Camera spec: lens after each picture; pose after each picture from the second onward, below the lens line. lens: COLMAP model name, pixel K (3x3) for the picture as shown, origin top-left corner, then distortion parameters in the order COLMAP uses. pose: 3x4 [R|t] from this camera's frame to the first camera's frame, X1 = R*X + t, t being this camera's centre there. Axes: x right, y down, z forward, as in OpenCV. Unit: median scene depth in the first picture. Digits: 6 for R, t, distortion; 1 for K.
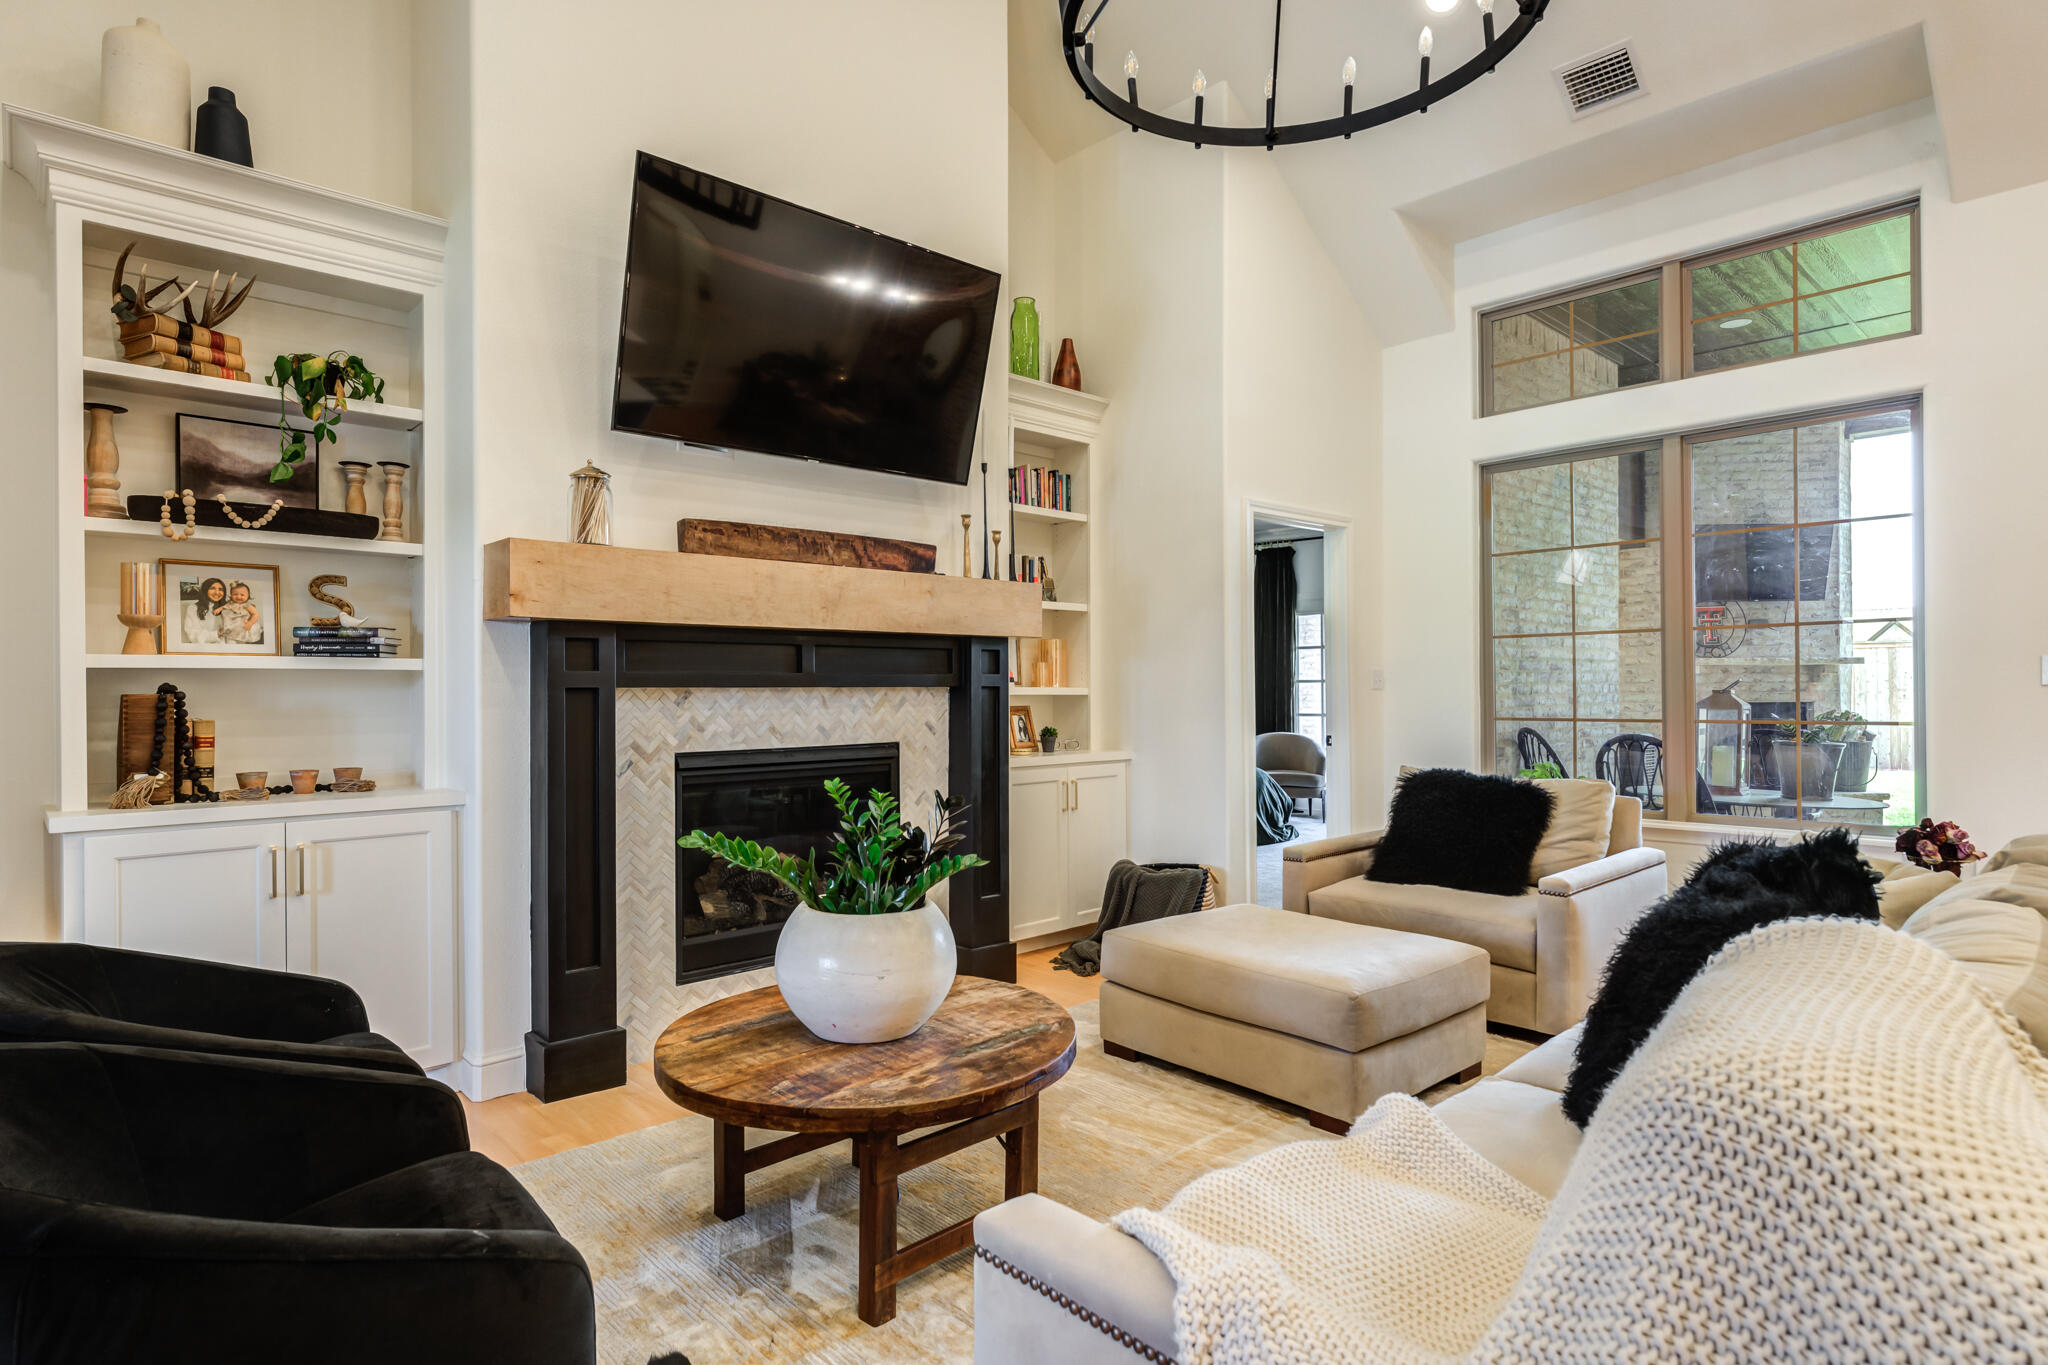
lens RADIAL K [[1094.2, 0, 965.7], [0, 1094.2, 691.3], [0, 0, 1]] dist [0.014376, -0.002903]
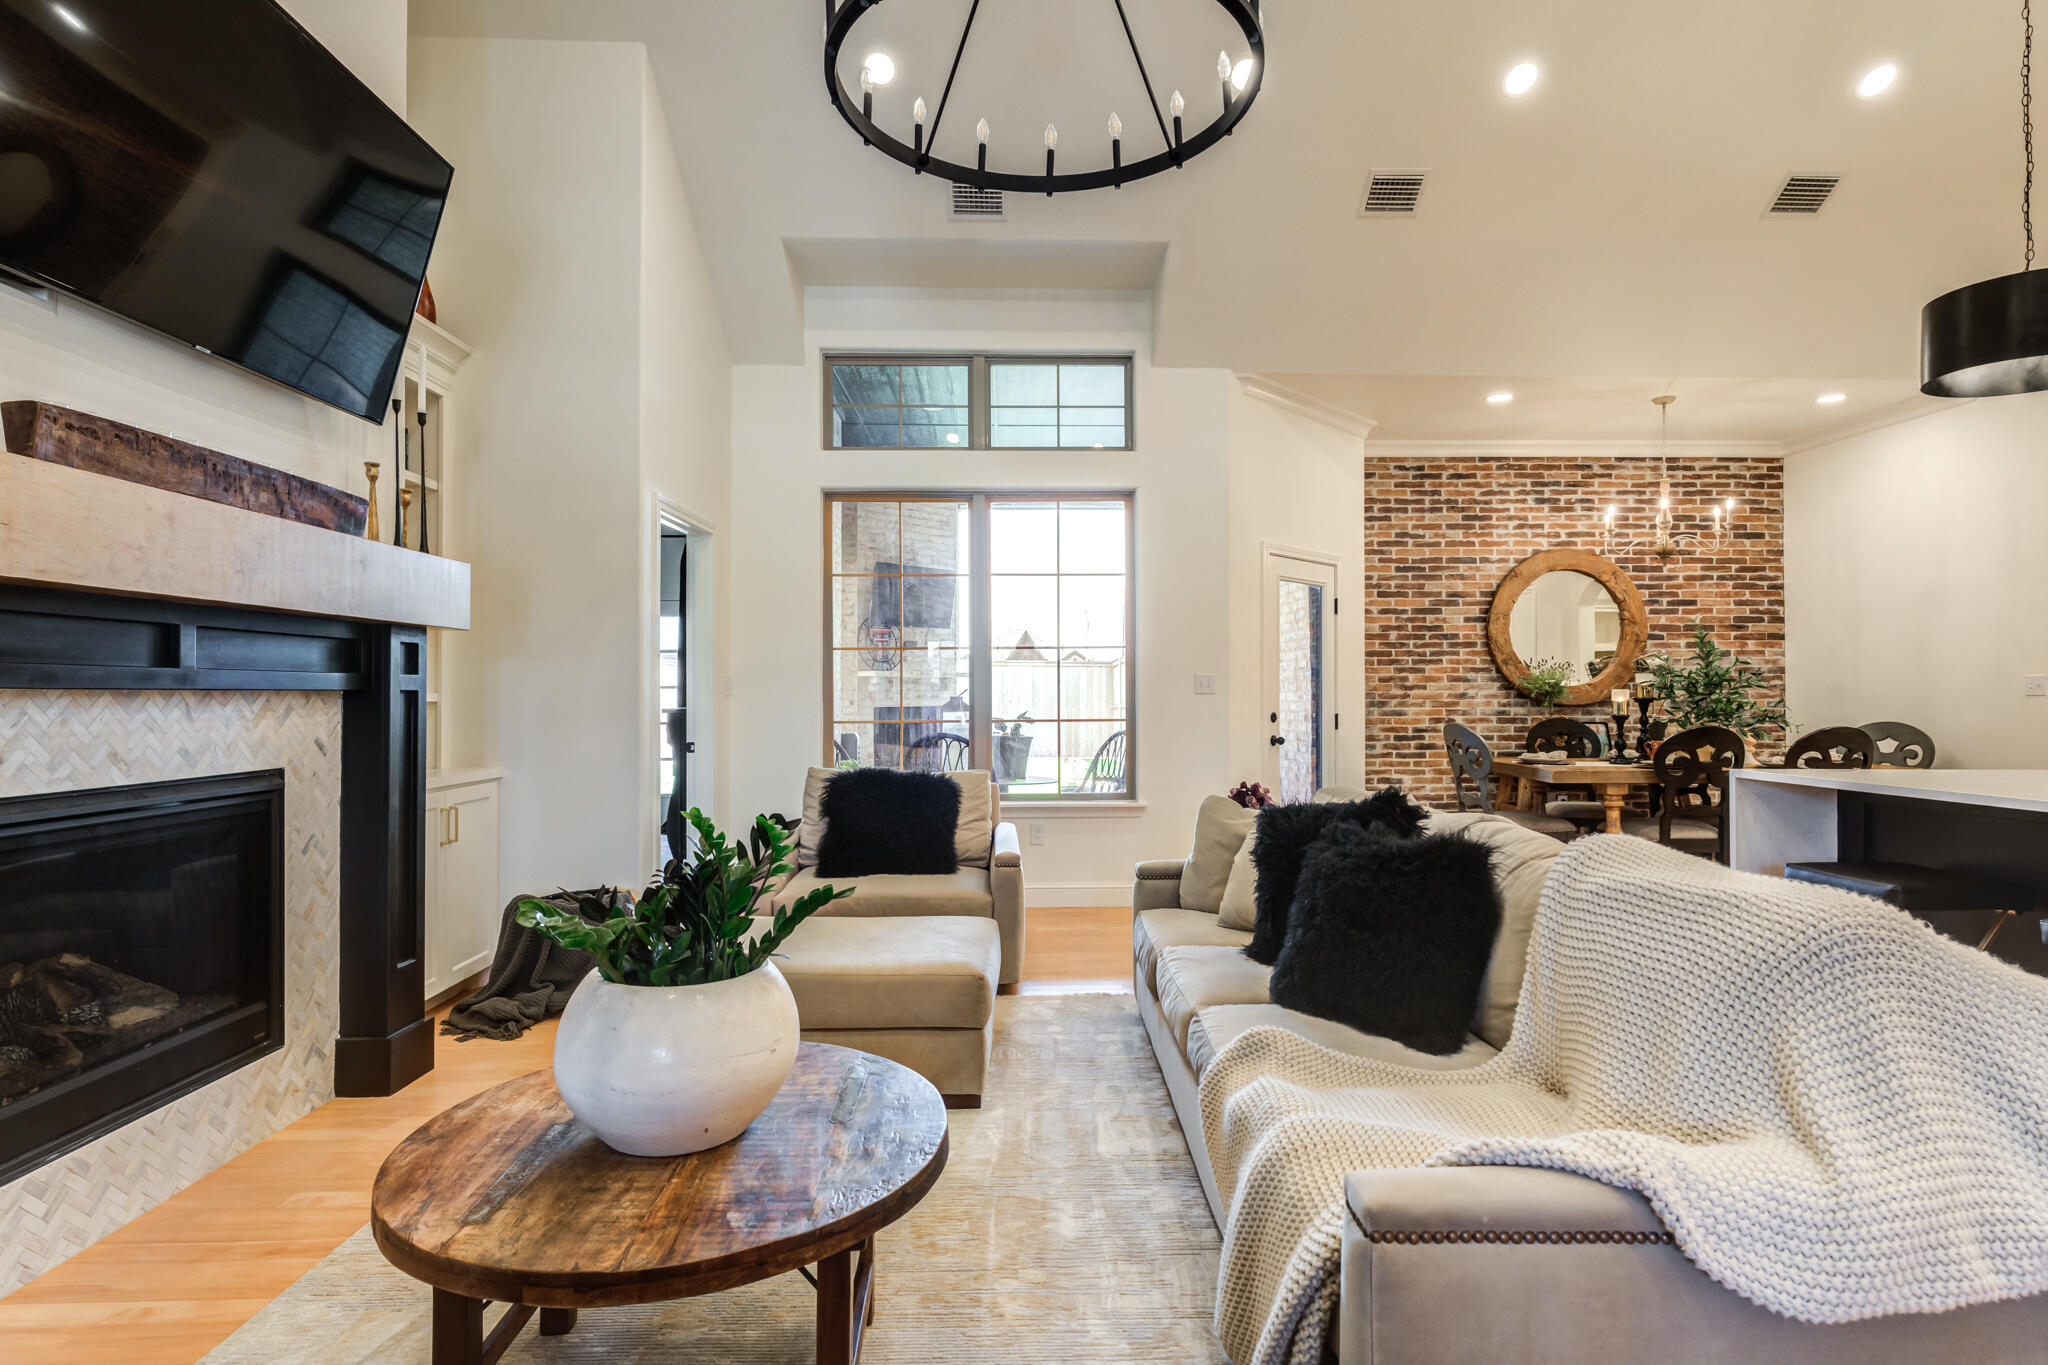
lens RADIAL K [[1094.2, 0, 1024.8], [0, 1094.2, 682.2], [0, 0, 1]] dist [0.014376, -0.002903]
pose [[0.645594, 0.011938, 0.763588, -0.322256], [-0.000072, 0.999879, -0.015572, 0.002122], [-0.763681, 0.009998, 0.645516, 0.188076]]
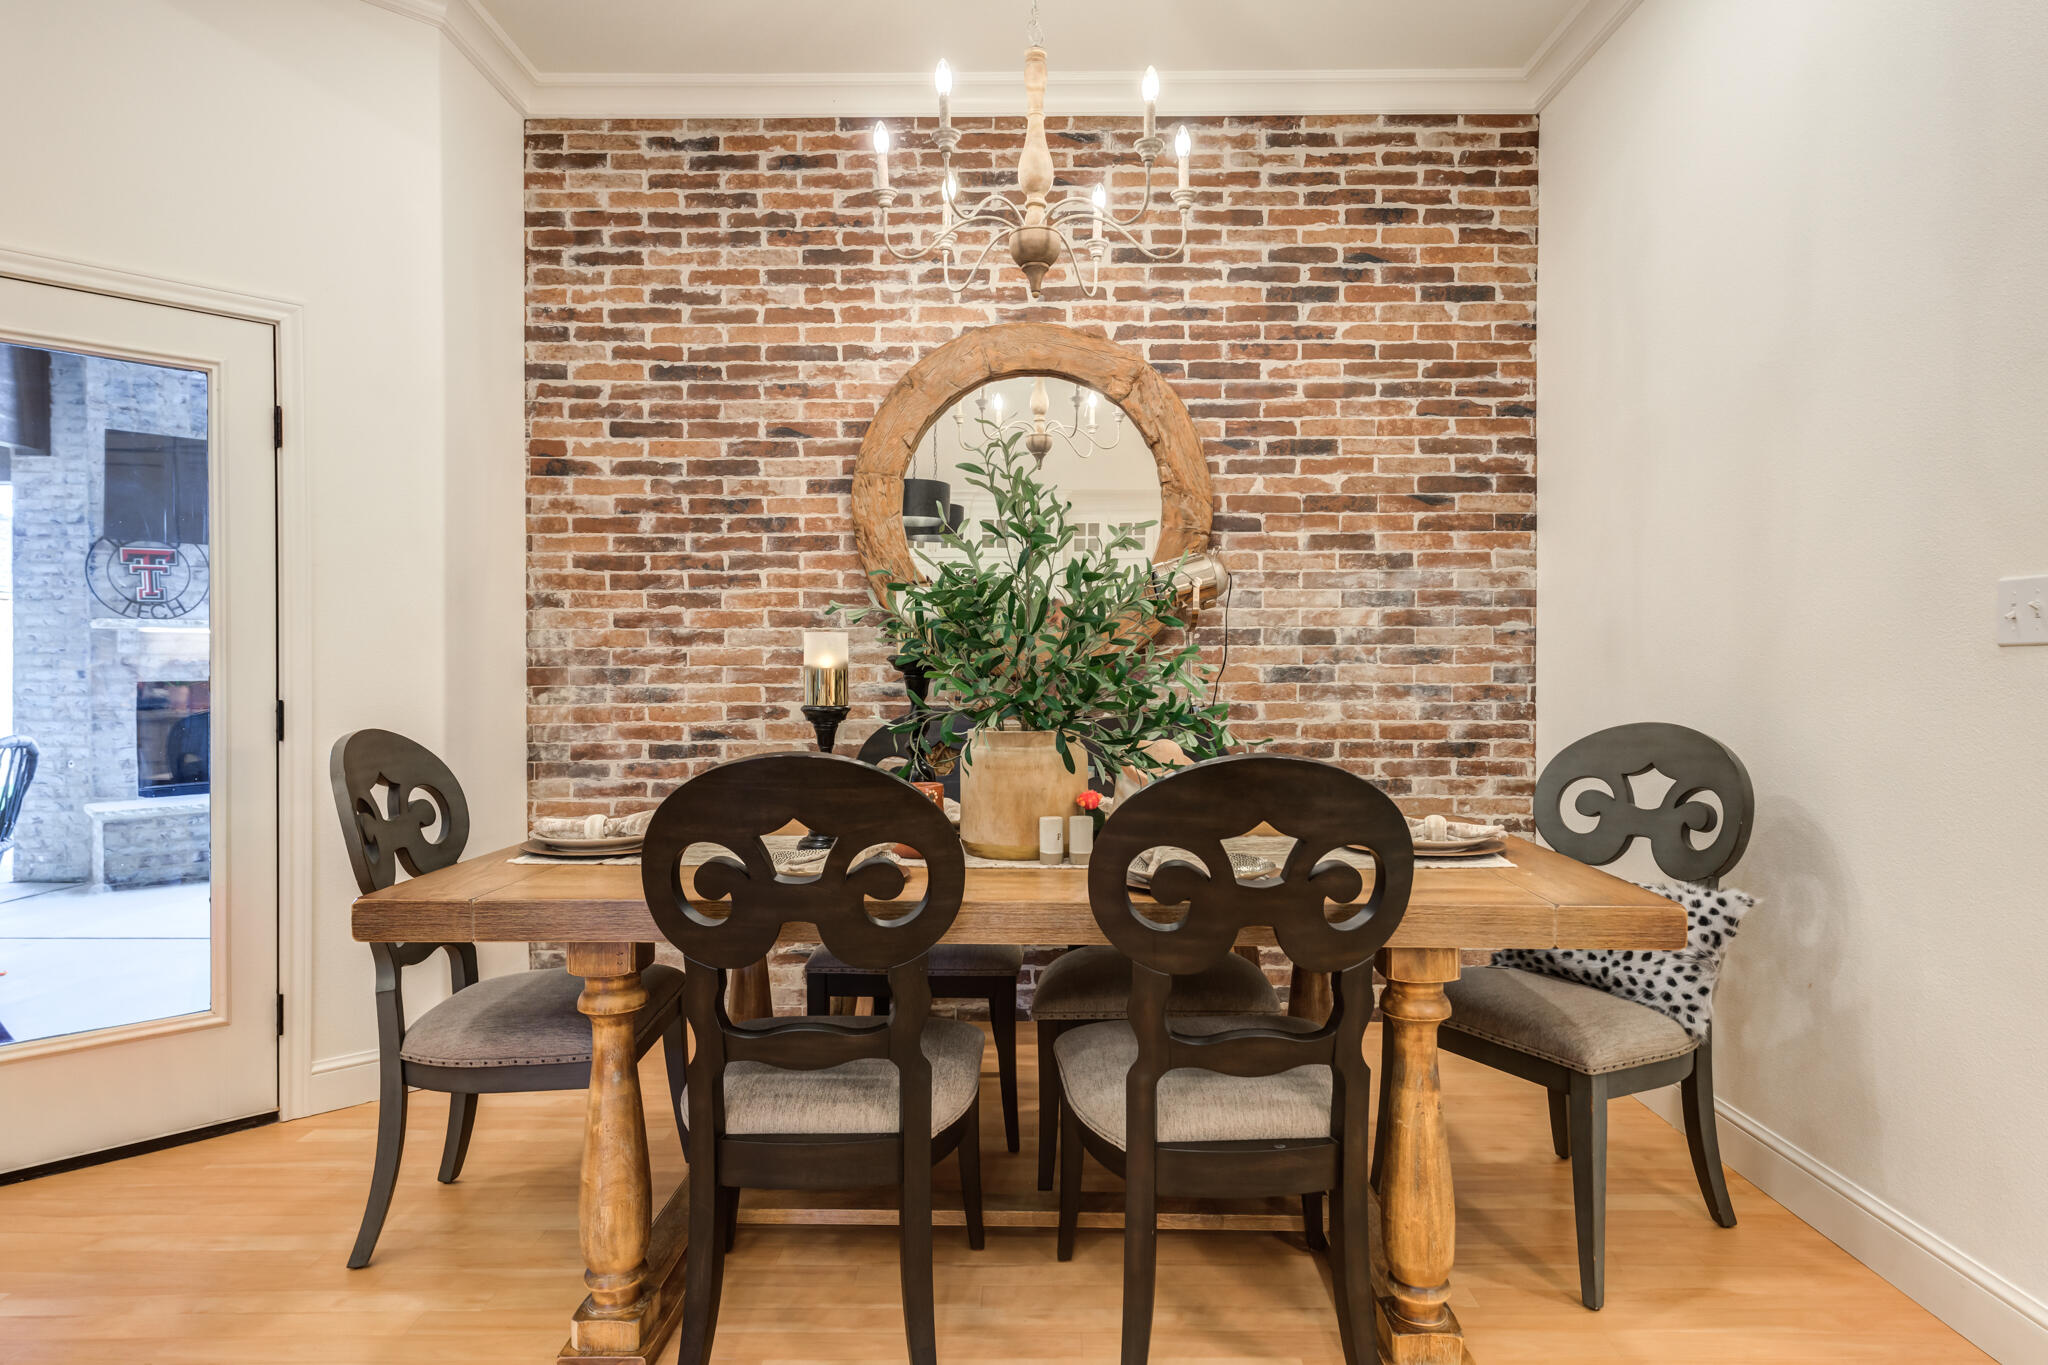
lens RADIAL K [[1209.1, 0, 1029.0], [0, 1209.1, 675.0], [0, 0, 1]] dist [0.021837, -0.000915]
pose [[0.669812, -0.003560, 0.742522, 0.958817], [0.000706, 0.999991, 0.004158, 0.005986], [-0.742530, -0.002261, 0.669809, 0.084490]]
